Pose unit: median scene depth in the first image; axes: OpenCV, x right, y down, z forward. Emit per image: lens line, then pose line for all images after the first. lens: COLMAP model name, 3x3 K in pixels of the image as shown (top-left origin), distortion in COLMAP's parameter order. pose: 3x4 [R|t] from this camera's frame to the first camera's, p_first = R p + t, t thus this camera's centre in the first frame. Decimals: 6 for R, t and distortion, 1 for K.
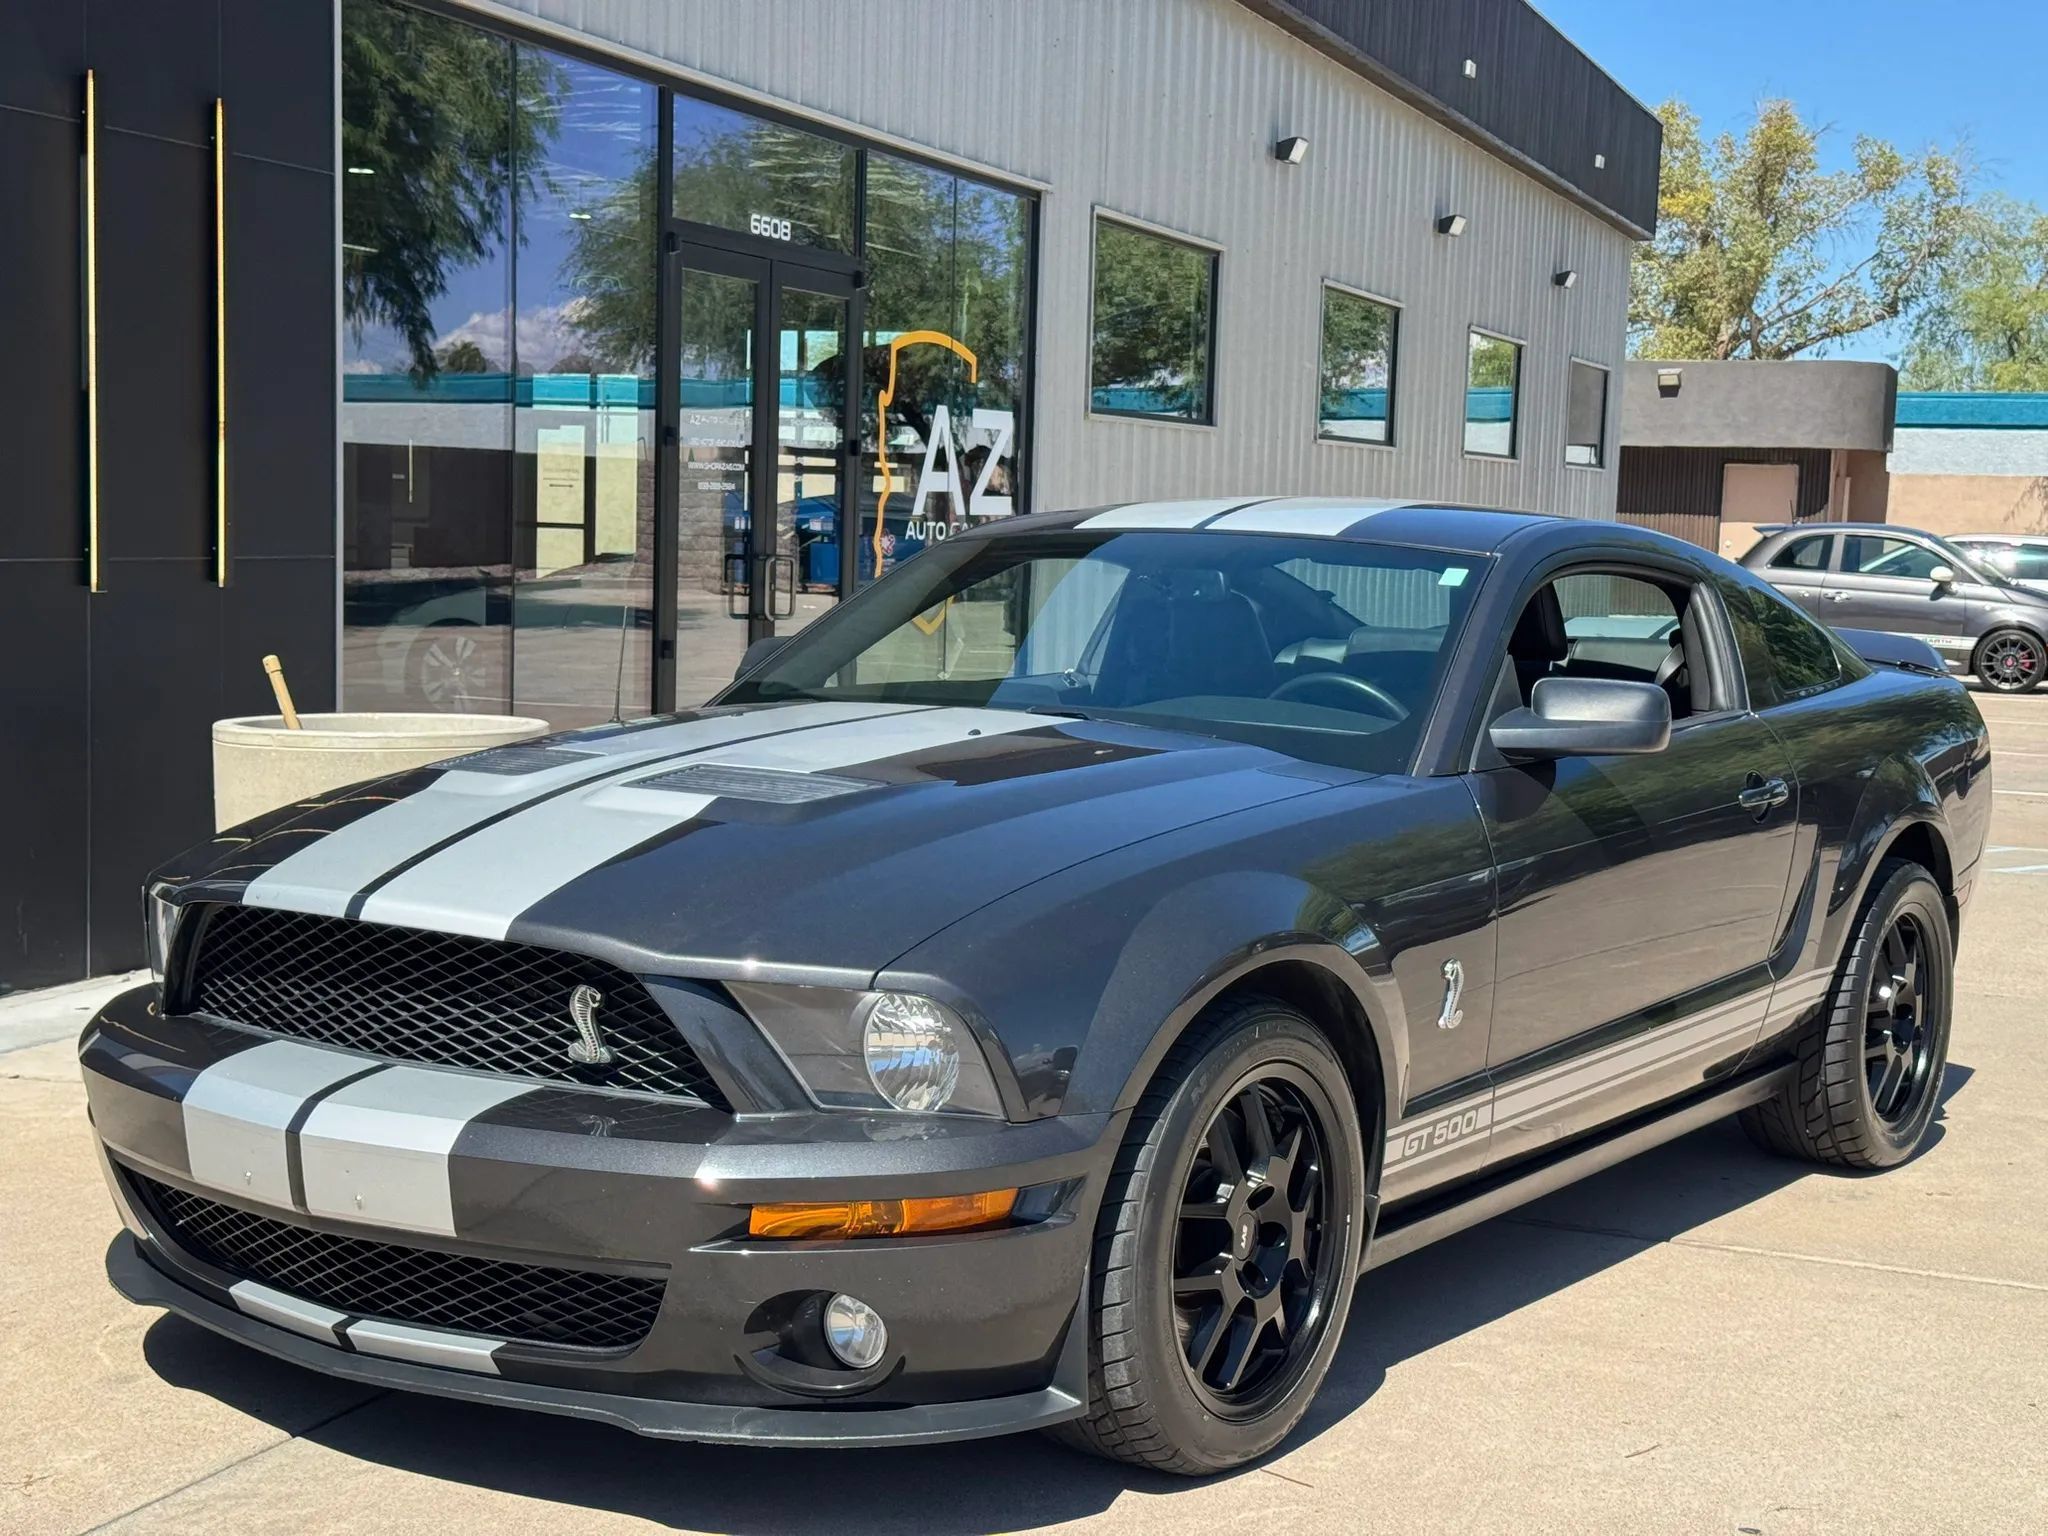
lens RADIAL K [[2906.2, 0, 1013.6], [0, 2906.2, 797.0], [0, 0, 1]] dist [0.185357, -0.379083]
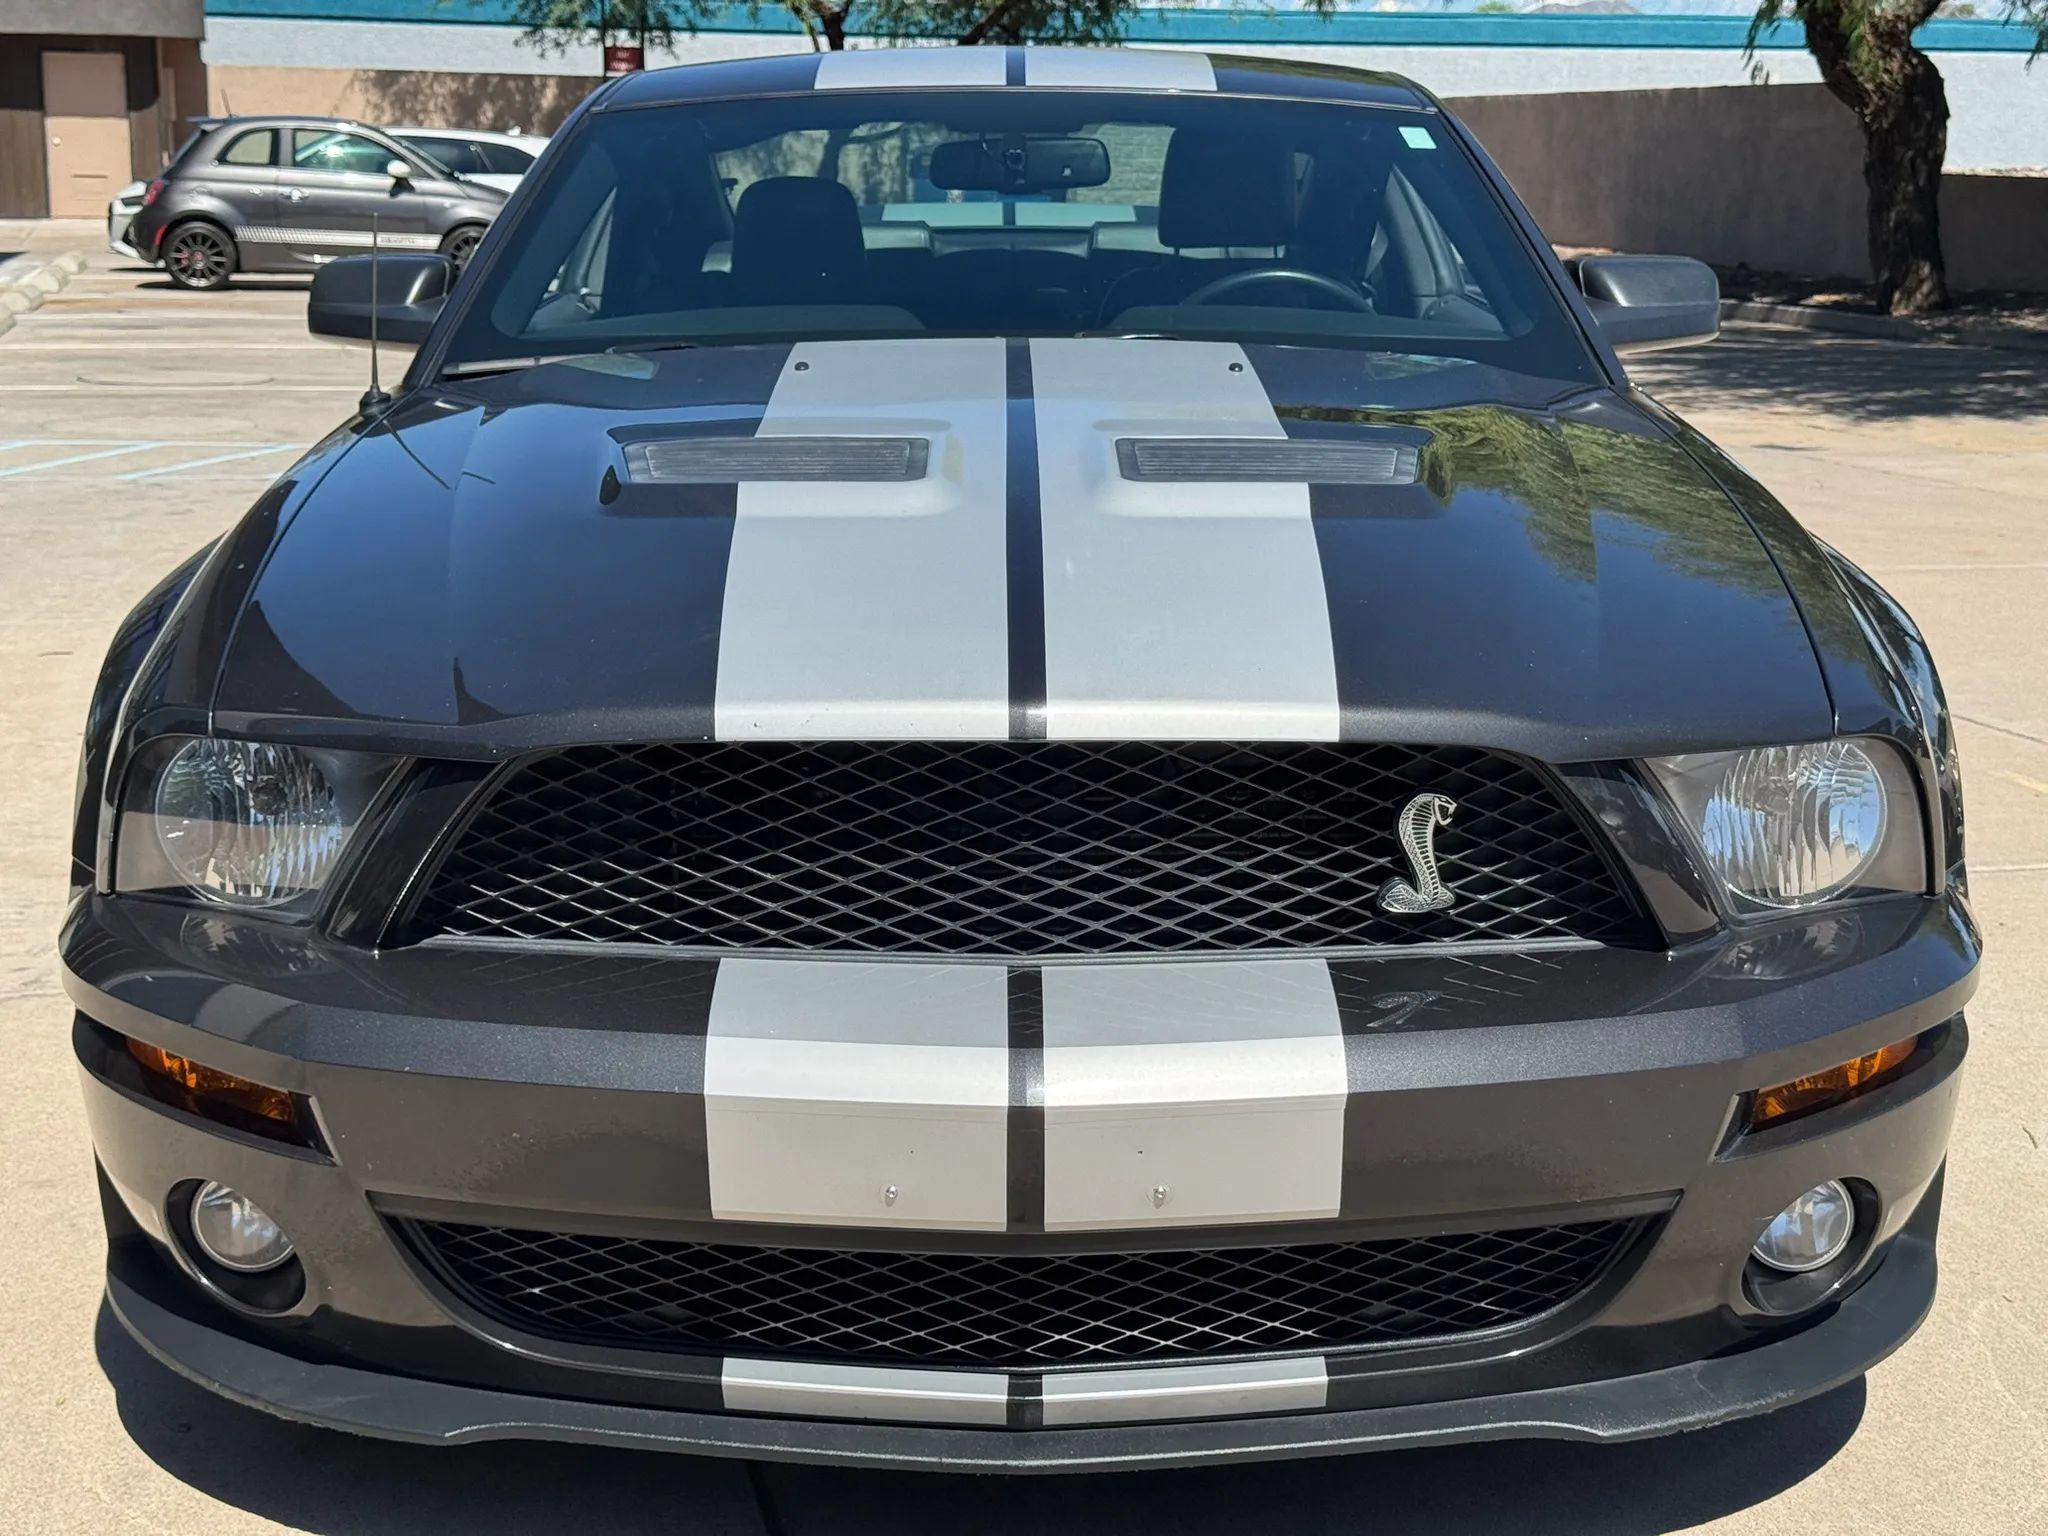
lens RADIAL K [[2906.2, 0, 1013.6], [0, 2906.2, 797.0], [0, 0, 1]] dist [0.185357, -0.379083]
pose [[0.816344, -0.147176, 0.558500, -0.525668], [0.073007, 0.985527, 0.152994, -0.035033], [-0.572934, -0.084122, 0.815273, 0.487735]]
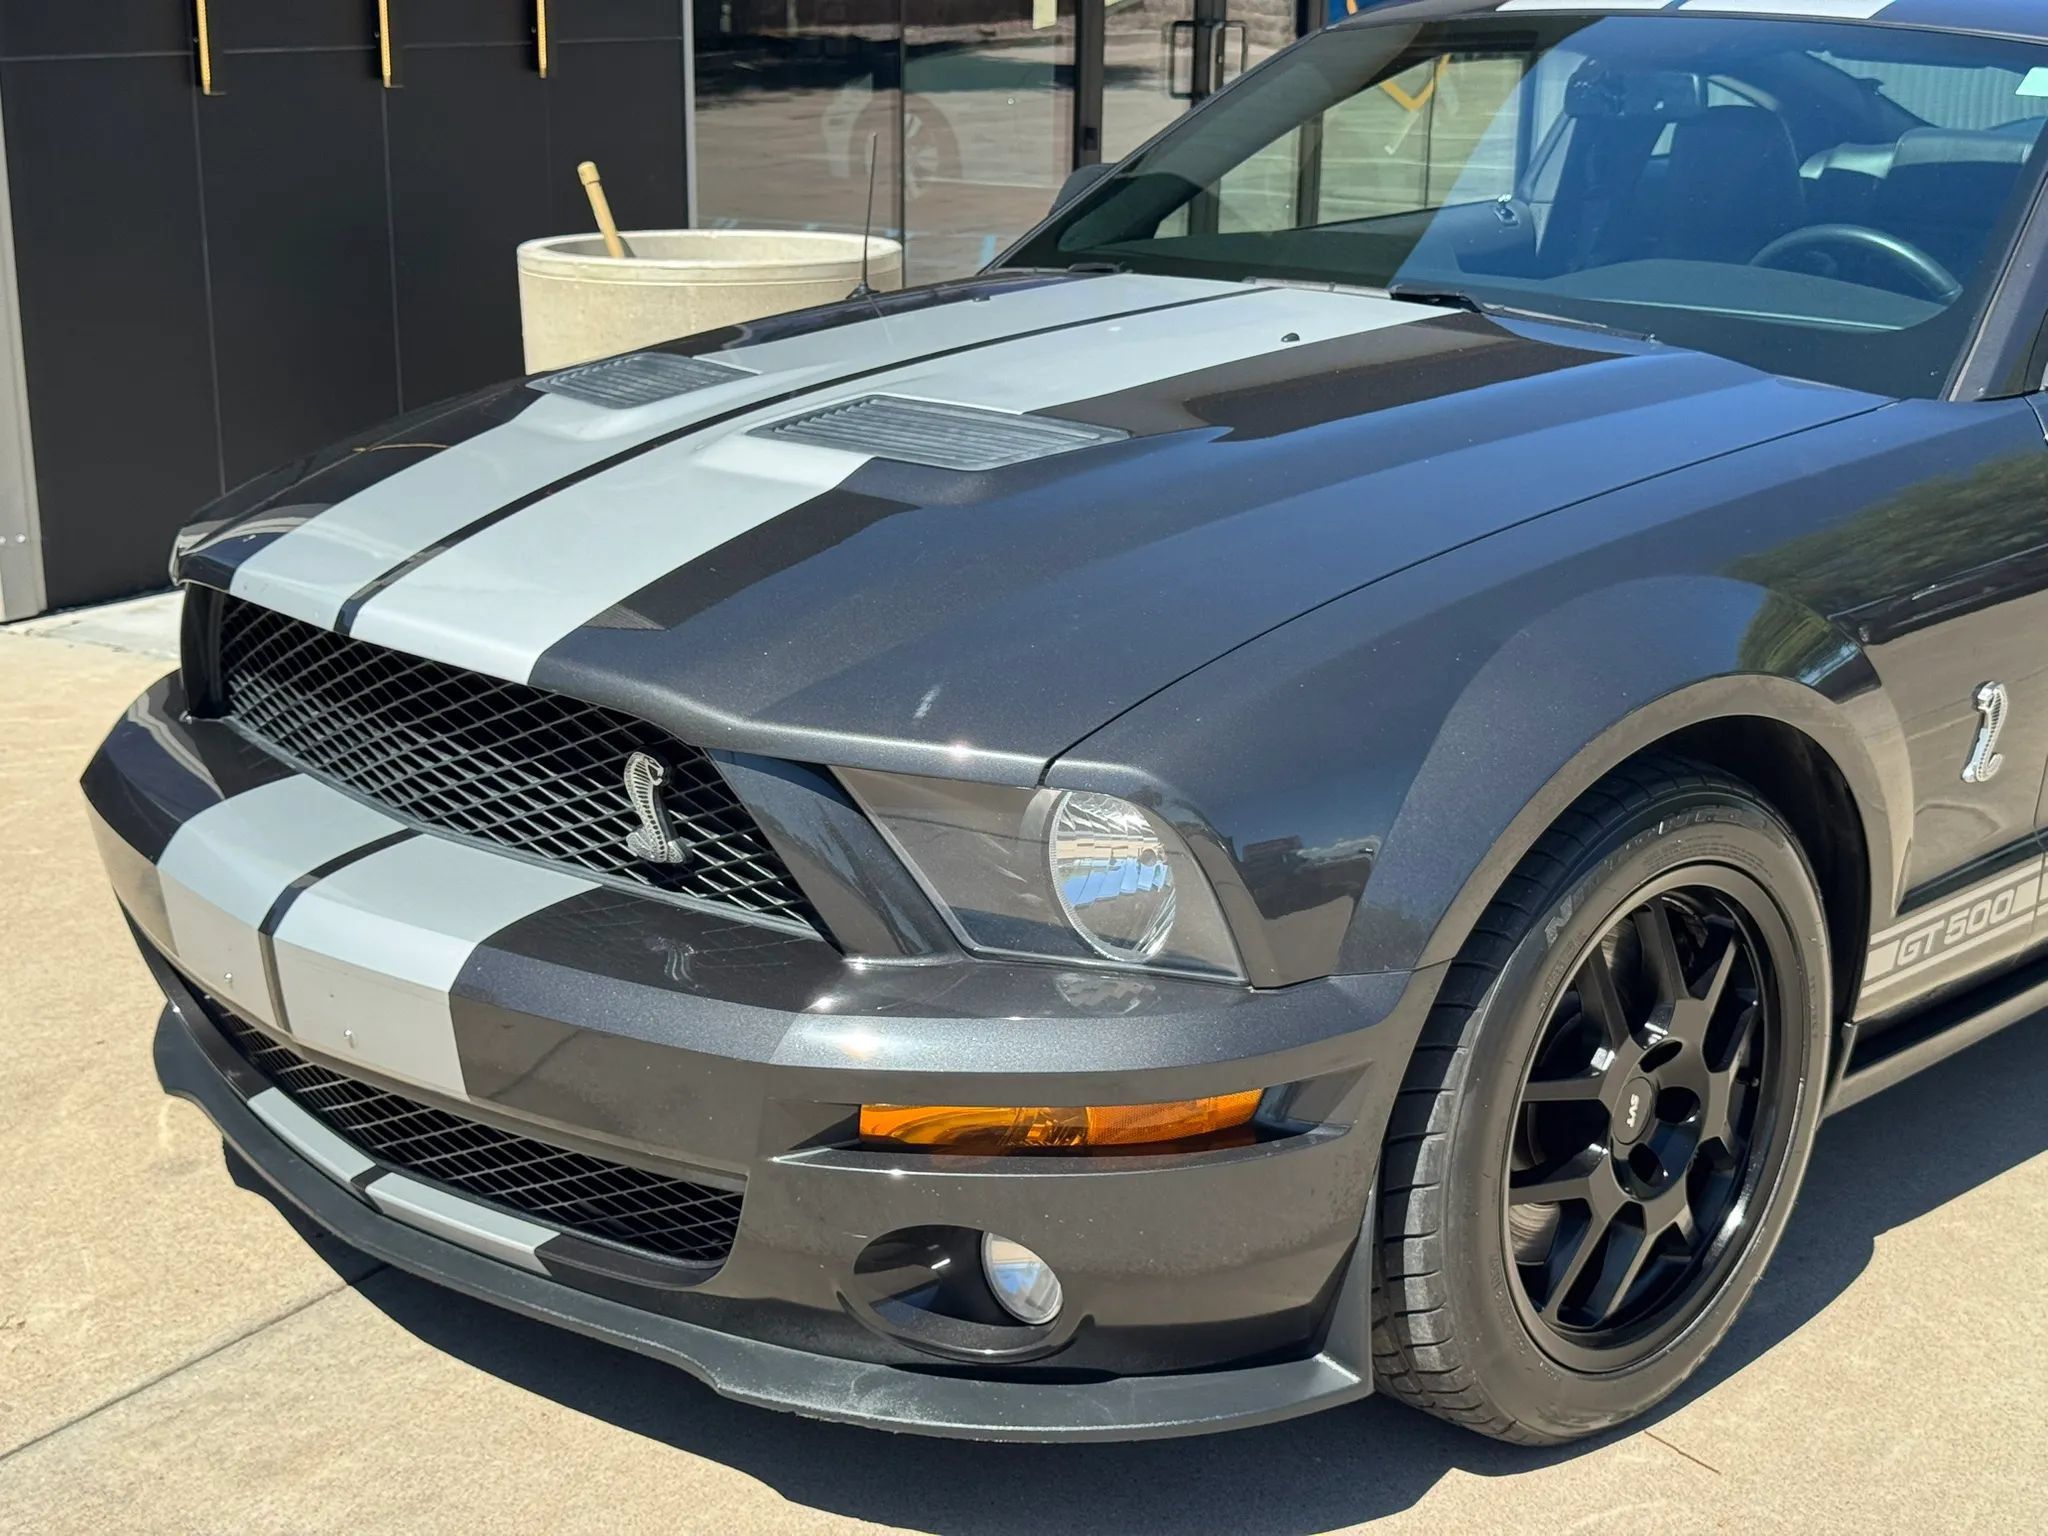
lens RADIAL K [[2906.2, 0, 1013.6], [0, 2906.2, 797.0], [0, 0, 1]] dist [0.185357, -0.379083]
pose [[0.983047, 0.036898, -0.179601, 0.056635], [-0.003492, 0.983132, 0.182865, -0.046162], [0.183319, -0.179137, 0.966594, 0.322679]]
